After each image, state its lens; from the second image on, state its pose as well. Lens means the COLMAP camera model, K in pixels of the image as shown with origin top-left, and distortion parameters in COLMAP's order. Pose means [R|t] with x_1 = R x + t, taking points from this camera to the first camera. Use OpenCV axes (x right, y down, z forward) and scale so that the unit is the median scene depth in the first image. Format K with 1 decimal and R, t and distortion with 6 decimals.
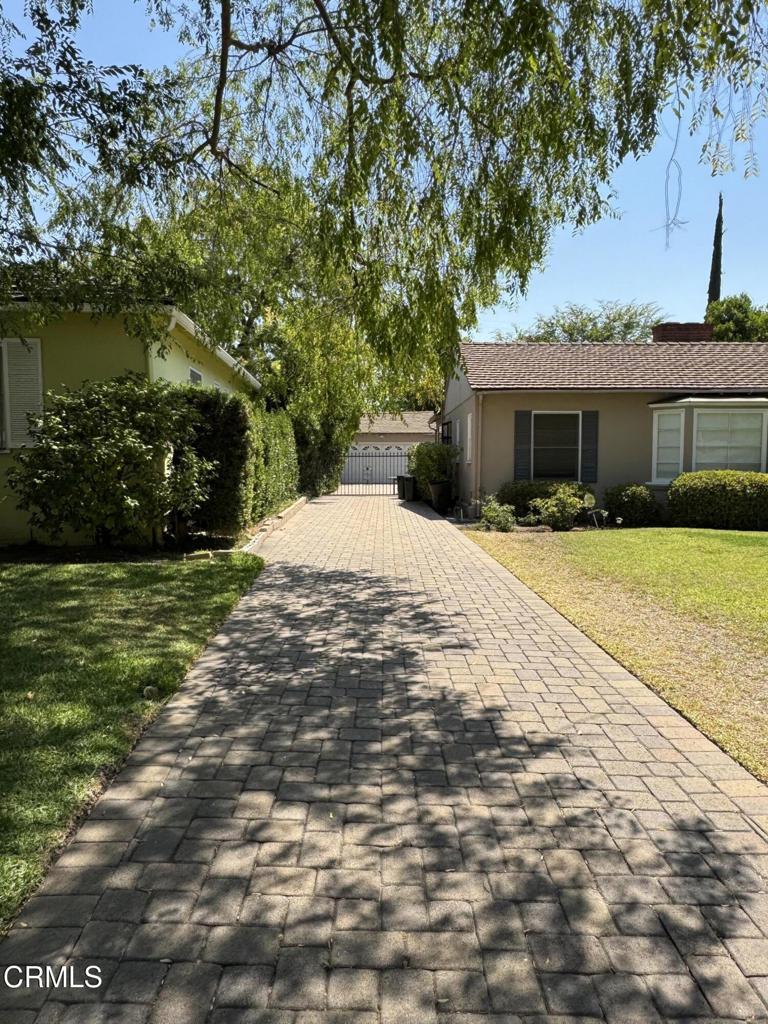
lens RADIAL K [[664.1, 0, 383.6], [0, 664.1, 517.1], [0, 0, 1]] dist [-0.006451, 0.001033]
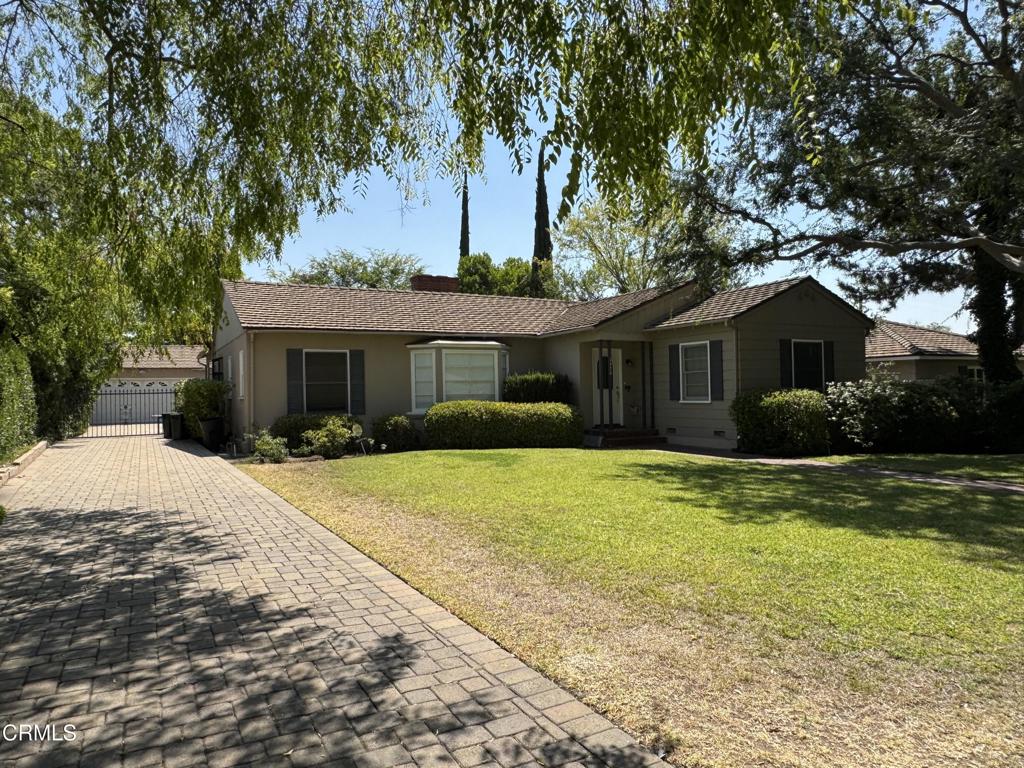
lens RADIAL K [[664.1, 0, 506.4], [0, 664.1, 388.7], [0, 0, 1]] dist [-0.006451, 0.001033]
pose [[0.877077, -0.013555, 0.480158, -0.009295], [0.058250, 0.995226, -0.078306, 0.015752], [-0.476804, 0.096649, 0.873680, -0.214156]]
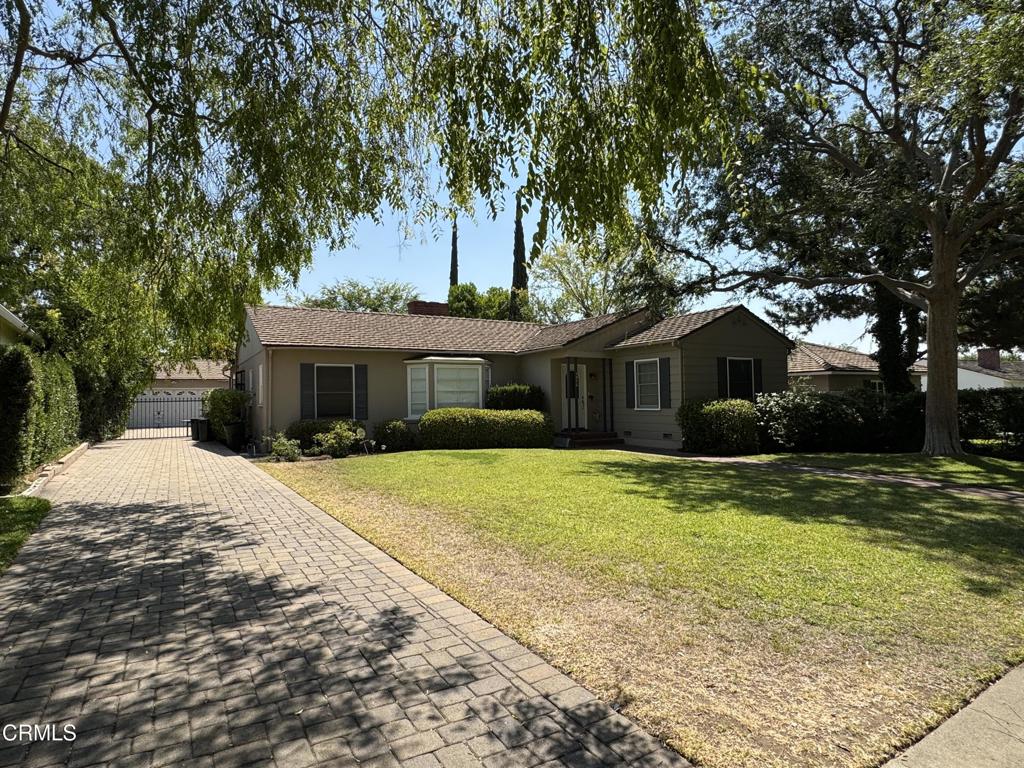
lens RADIAL K [[564.1, 0, 509.8], [0, 564.1, 385.3], [0, 0, 1]] dist [-0.004267, 0.000146]
pose [[0.858972, -0.000686, 0.512022, -0.011682], [0.058906, 0.993492, -0.097490, 0.013878], [-0.508623, 0.113902, 0.853422, -0.222095]]
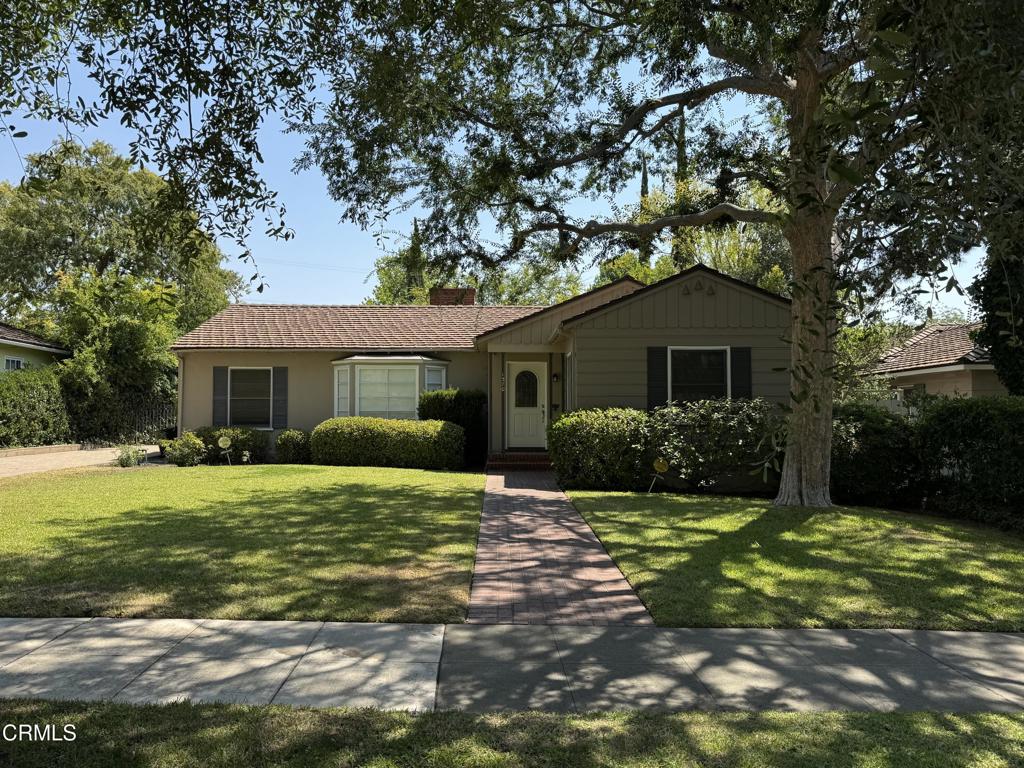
lens RADIAL K [[760.1, 0, 511.4], [0, 760.1, 385.0], [0, 0, 1]] dist [0.002852, 0.000028]
pose [[0.999210, 0.000196, 0.039735, 1.646185], [0.004840, 0.991941, -0.126612, 0.105079], [-0.039440, 0.126704, 0.991156, -0.830193]]
